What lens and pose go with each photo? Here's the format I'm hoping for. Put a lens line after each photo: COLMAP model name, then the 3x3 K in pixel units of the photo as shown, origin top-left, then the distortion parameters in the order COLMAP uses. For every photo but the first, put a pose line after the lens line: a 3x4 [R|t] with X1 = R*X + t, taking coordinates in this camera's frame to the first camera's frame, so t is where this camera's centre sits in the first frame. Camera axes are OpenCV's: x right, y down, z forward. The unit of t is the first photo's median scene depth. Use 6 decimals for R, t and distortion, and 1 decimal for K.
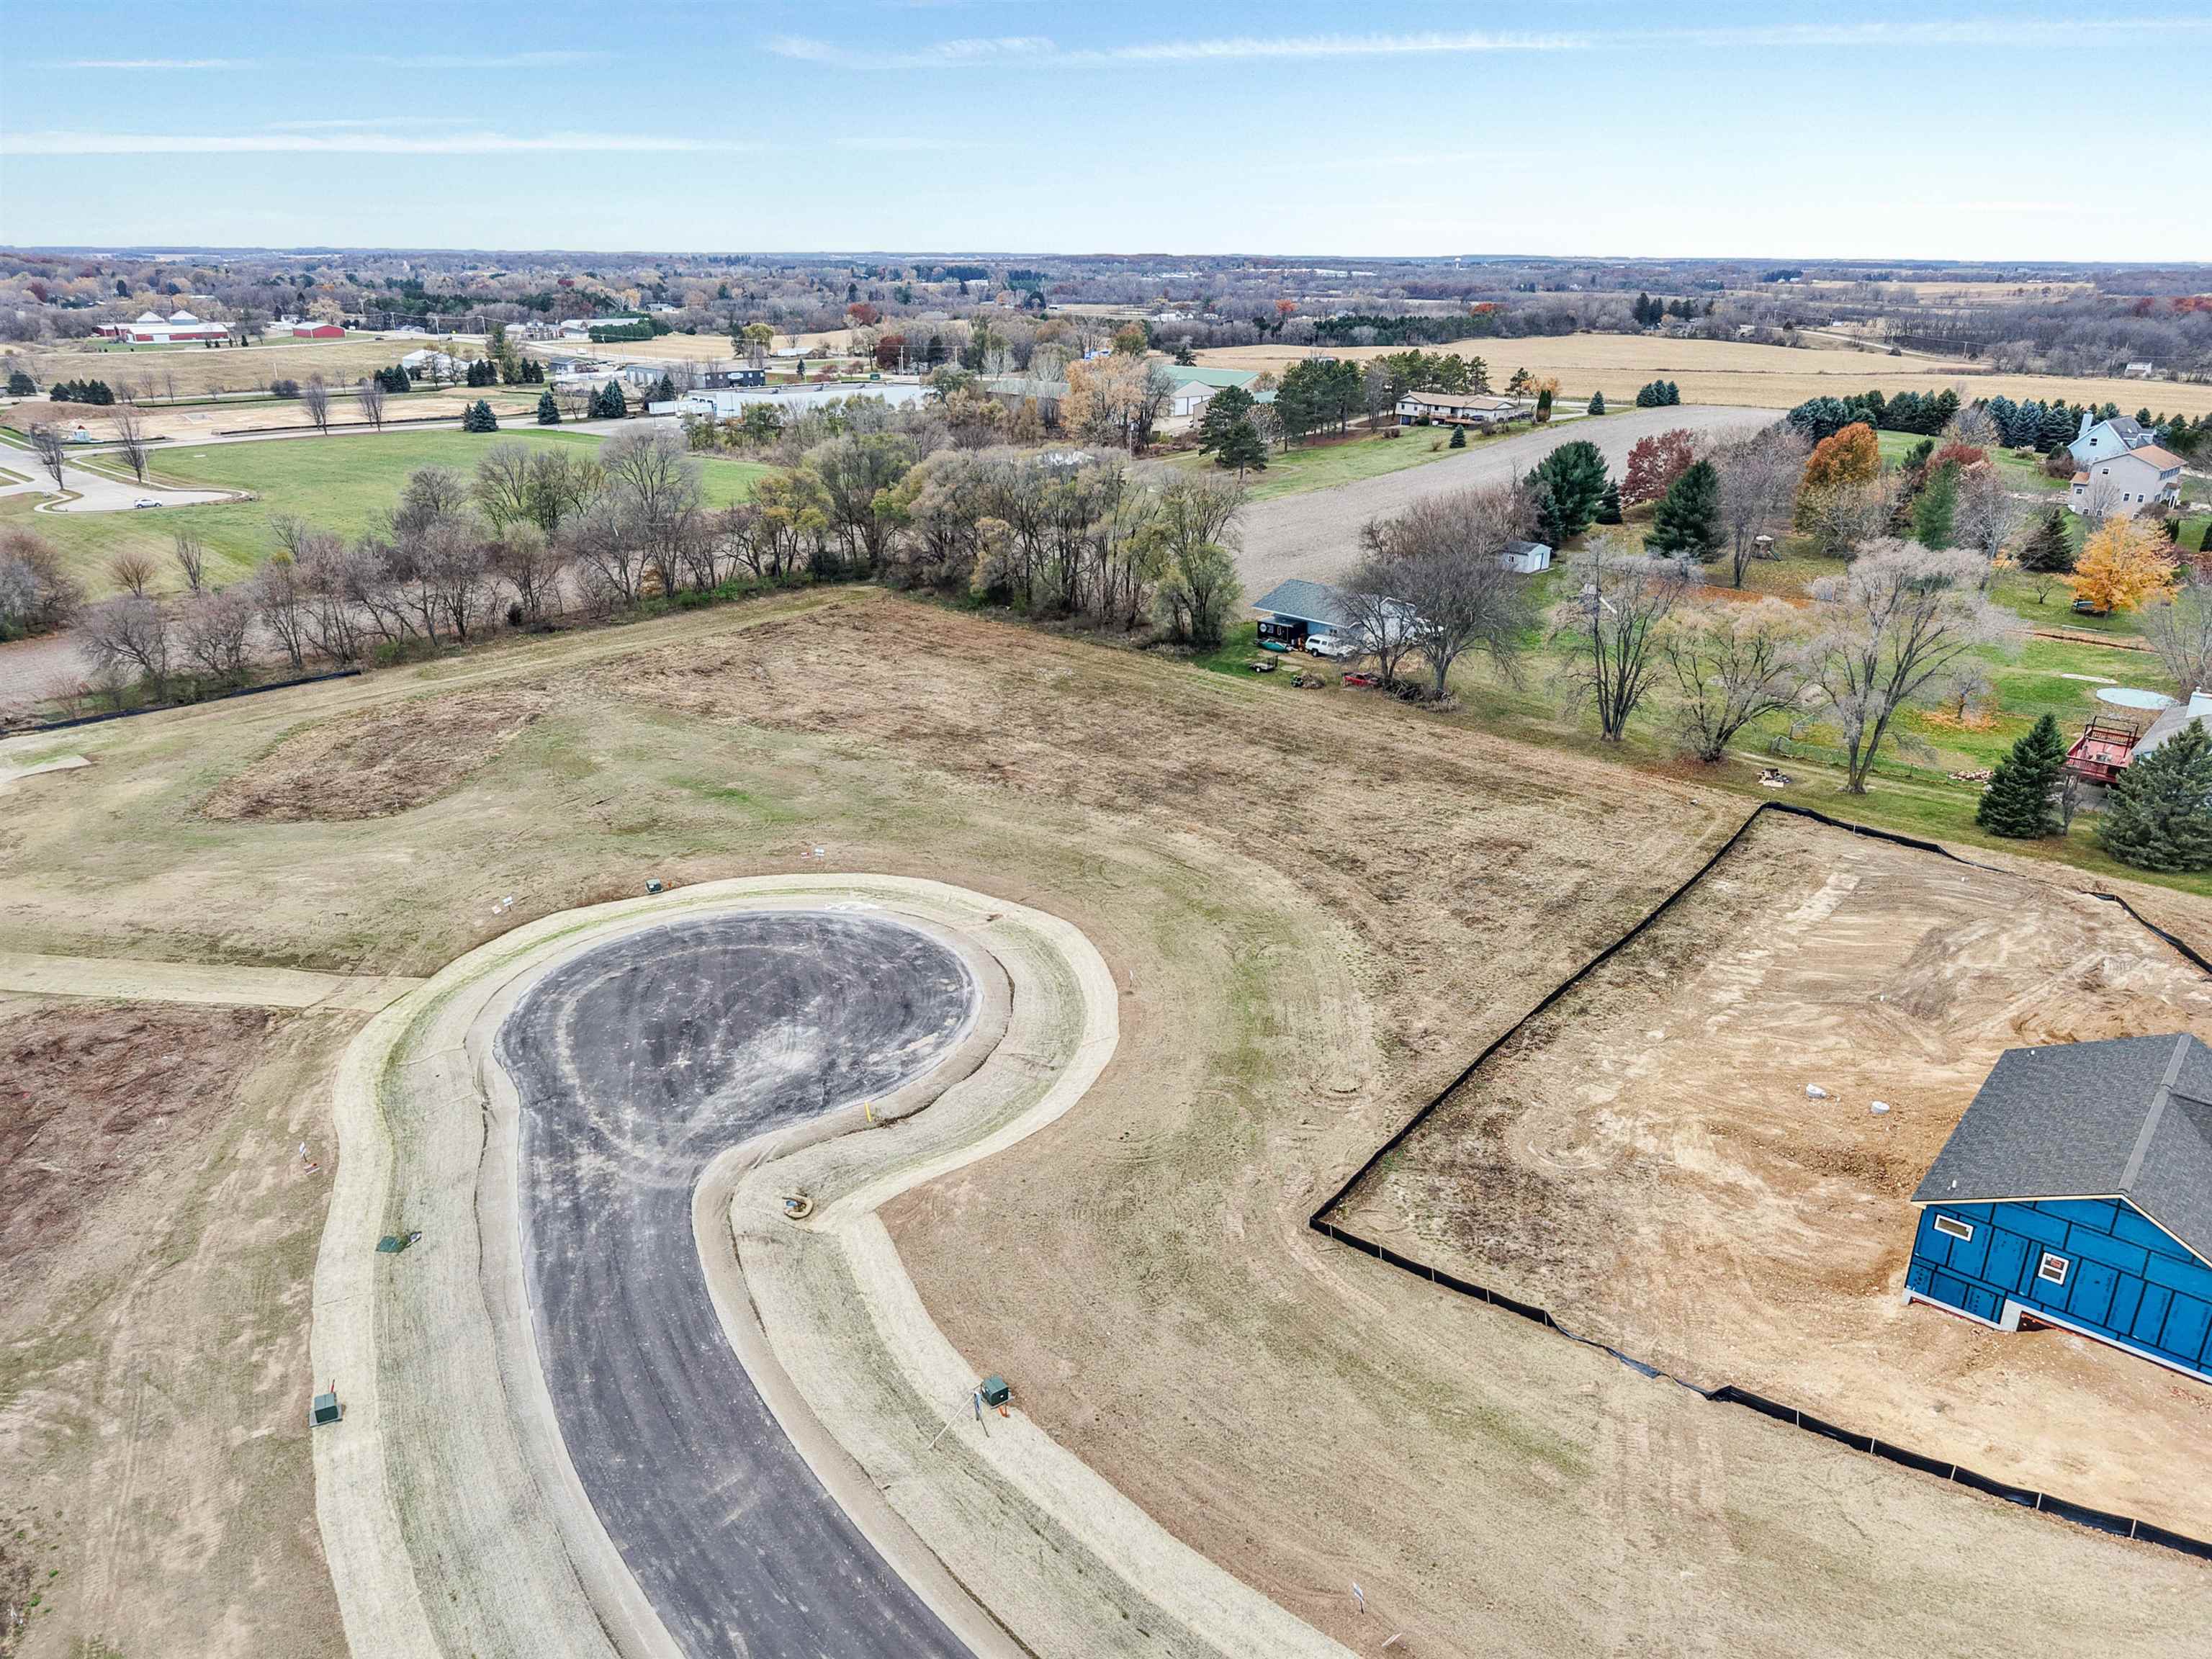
lens RADIAL K [[1527.6, 0, 1098.0], [0, 1527.6, 791.9], [0, 0, 1]] dist [0.021758, -0.024532]
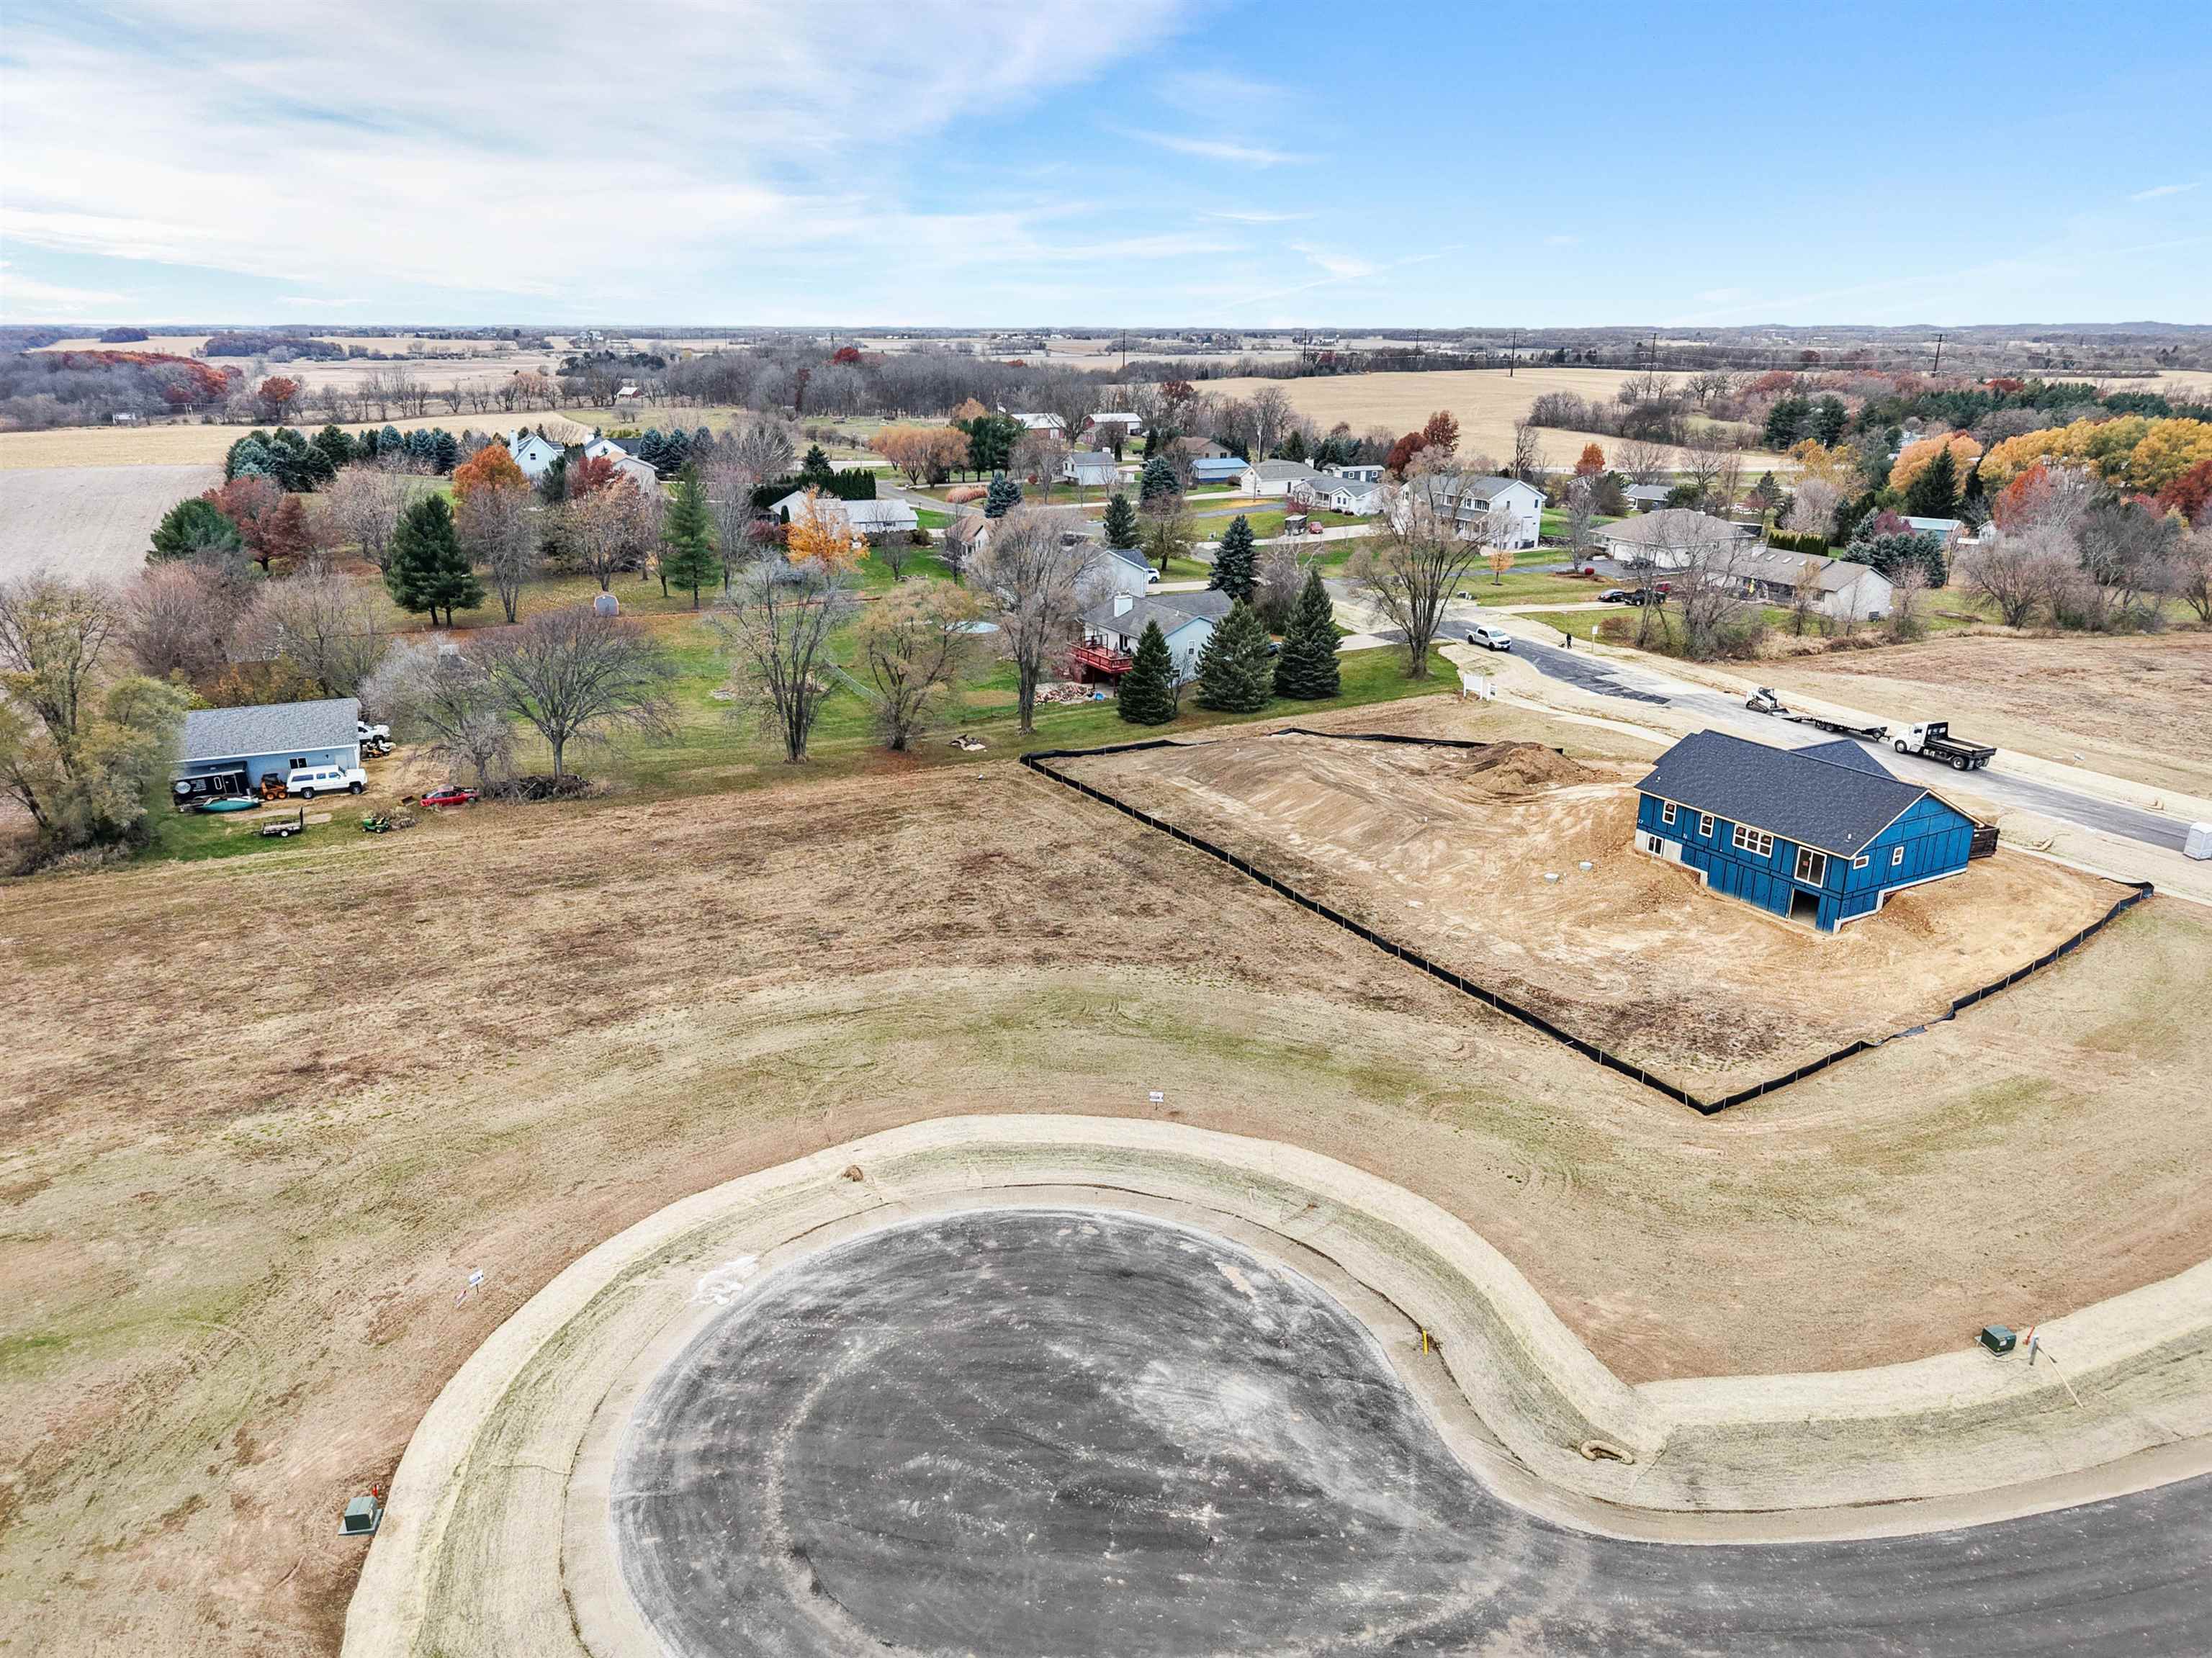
lens RADIAL K [[1527.5, 0, 1098.0], [0, 1527.5, 791.4], [0, 0, 1]] dist [0.021758, -0.024532]
pose [[0.338751, -0.278193, 0.898809, -0.337116], [0.311214, 0.934647, 0.171992, -0.089712], [-0.887915, 0.221460, 0.403190, 0.338545]]
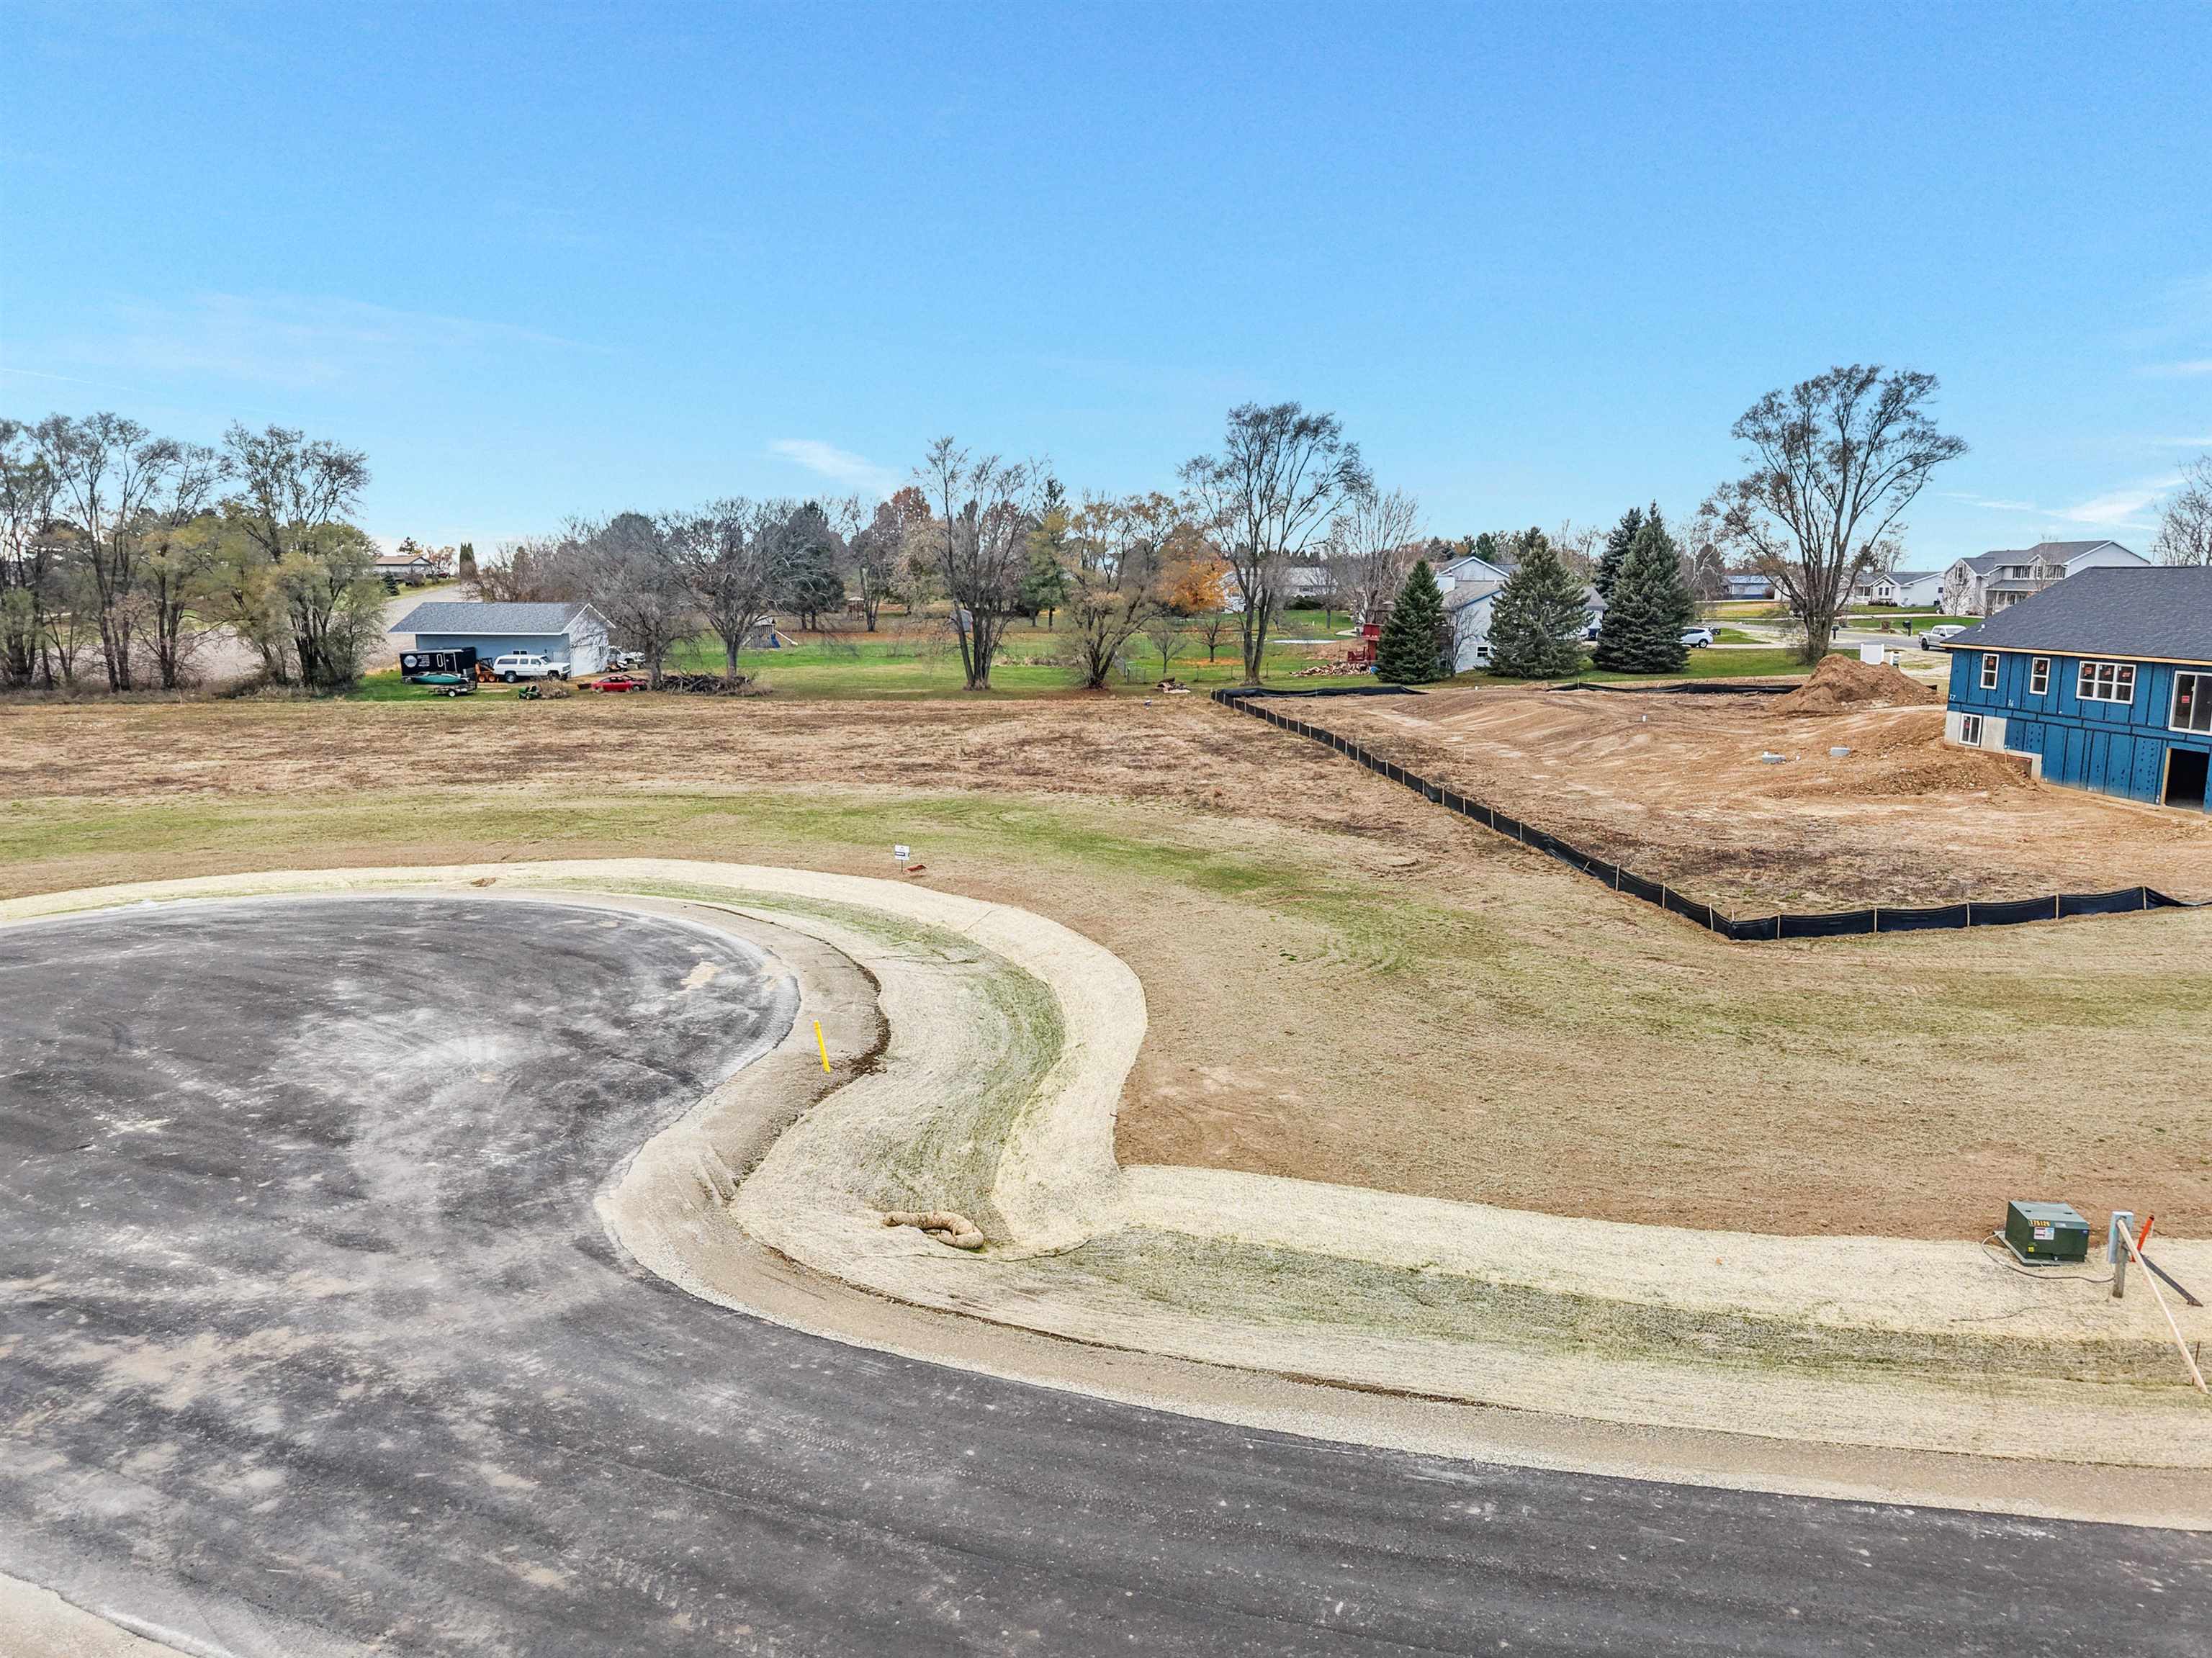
lens RADIAL K [[1513.6, 0, 1102.6], [0, 1513.6, 829.0], [0, 0, 1]] dist [0.000715, -0.001284]
pose [[0.695592, -0.119527, 0.708424, -0.160444], [0.237742, 0.968805, -0.069976, 0.085376], [-0.677961, 0.217097, 0.702309, 0.284261]]
